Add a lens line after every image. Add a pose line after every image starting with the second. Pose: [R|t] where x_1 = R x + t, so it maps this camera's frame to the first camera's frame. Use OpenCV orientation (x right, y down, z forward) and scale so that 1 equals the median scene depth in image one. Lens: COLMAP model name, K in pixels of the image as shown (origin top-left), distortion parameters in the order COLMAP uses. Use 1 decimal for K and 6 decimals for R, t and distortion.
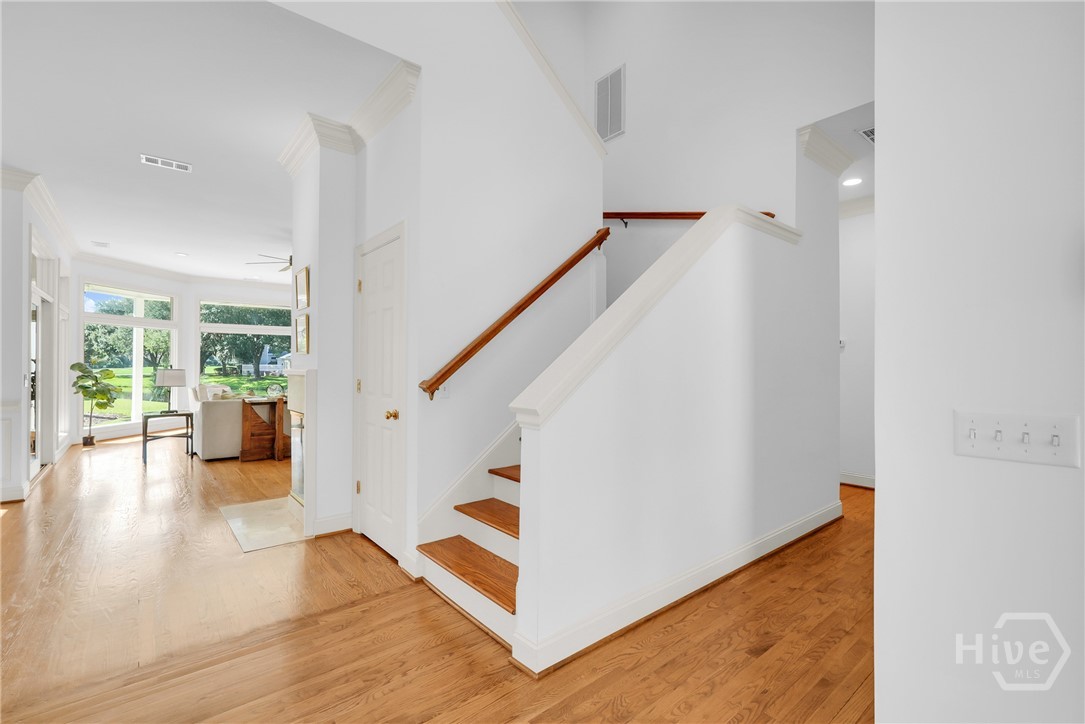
lens RADIAL K [[489.6, 0, 543.2], [0, 489.6, 364.2], [0, 0, 1]] dist [-0.000672, 0.000017]
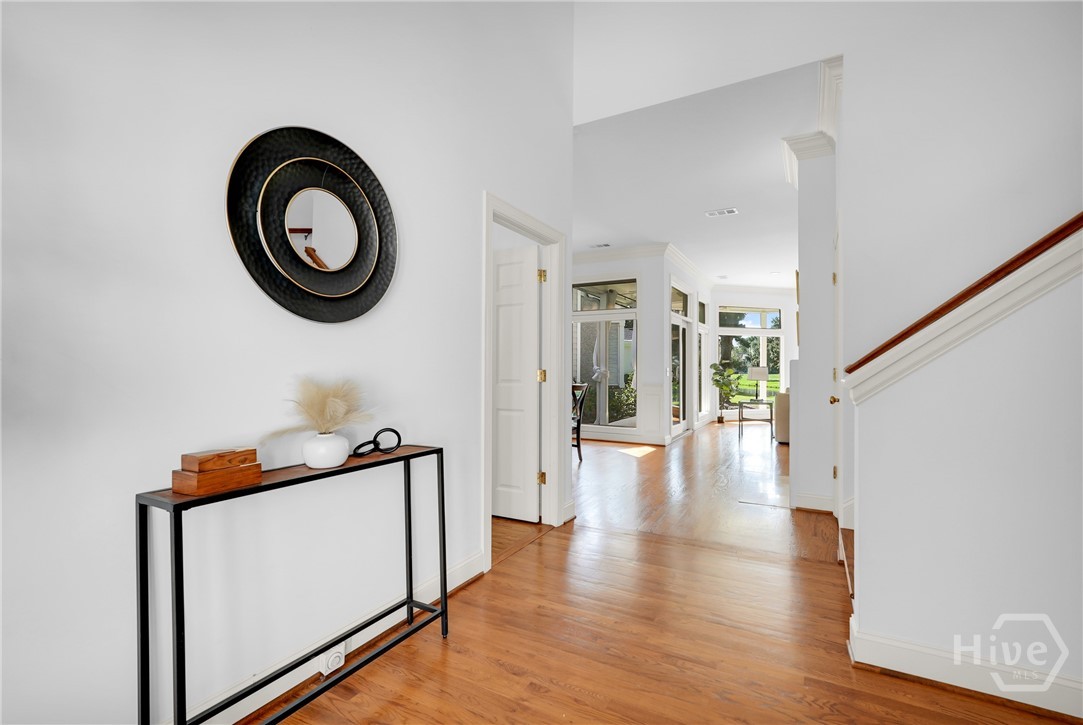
lens RADIAL K [[488.7, 0, 542.8], [0, 488.7, 365.3], [0, 0, 1]] dist [-0.000672, 0.000017]
pose [[0.362993, -0.009636, -0.931742, 0.326879], [-0.002276, 0.999934, -0.011228, 0.033863], [0.931789, 0.006197, 0.362948, 0.041955]]
